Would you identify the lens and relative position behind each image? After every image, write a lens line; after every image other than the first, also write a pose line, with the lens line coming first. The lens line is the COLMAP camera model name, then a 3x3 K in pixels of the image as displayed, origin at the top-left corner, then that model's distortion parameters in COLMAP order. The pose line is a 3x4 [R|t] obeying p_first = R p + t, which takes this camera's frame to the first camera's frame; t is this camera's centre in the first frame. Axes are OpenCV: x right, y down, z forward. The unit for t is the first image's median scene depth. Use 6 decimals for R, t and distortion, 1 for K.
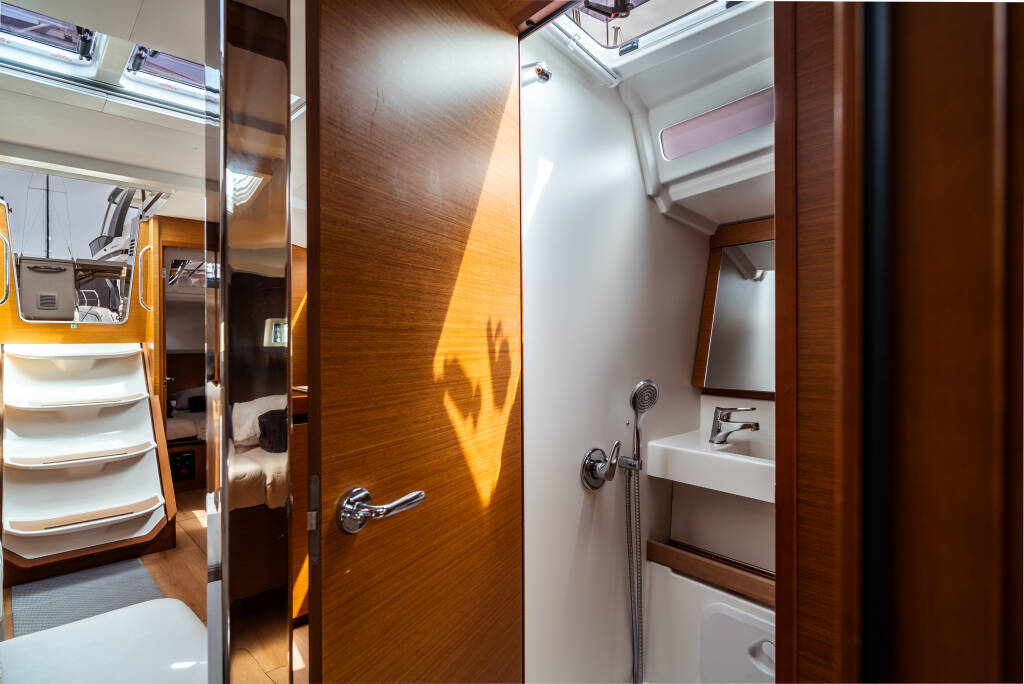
lens RADIAL K [[531.7, 0, 512.0], [0, 531.7, 342.0], [0, 0, 1]] dist [-0.001596, 0.000734]
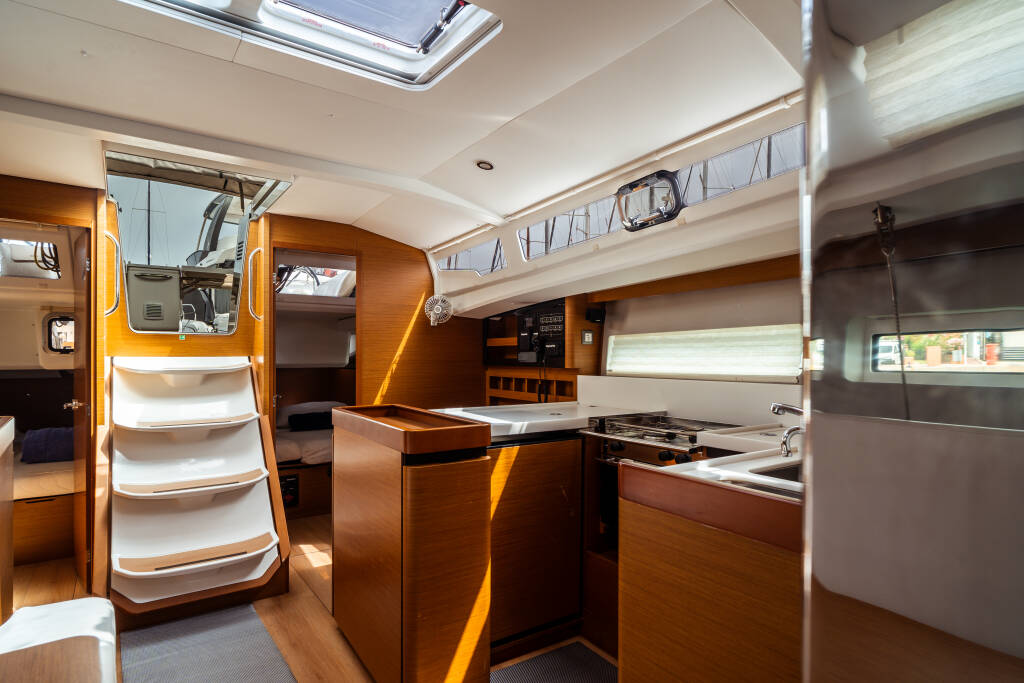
lens RADIAL K [[536.8, 0, 513.8], [0, 536.8, 356.5], [0, 0, 1]] dist [-0.016116, -0.000673]
pose [[0.993647, 0.006834, -0.112330, -0.156397], [-0.007220, 0.999969, -0.003030, 0.001643], [0.112306, 0.003821, 0.993666, 0.157318]]
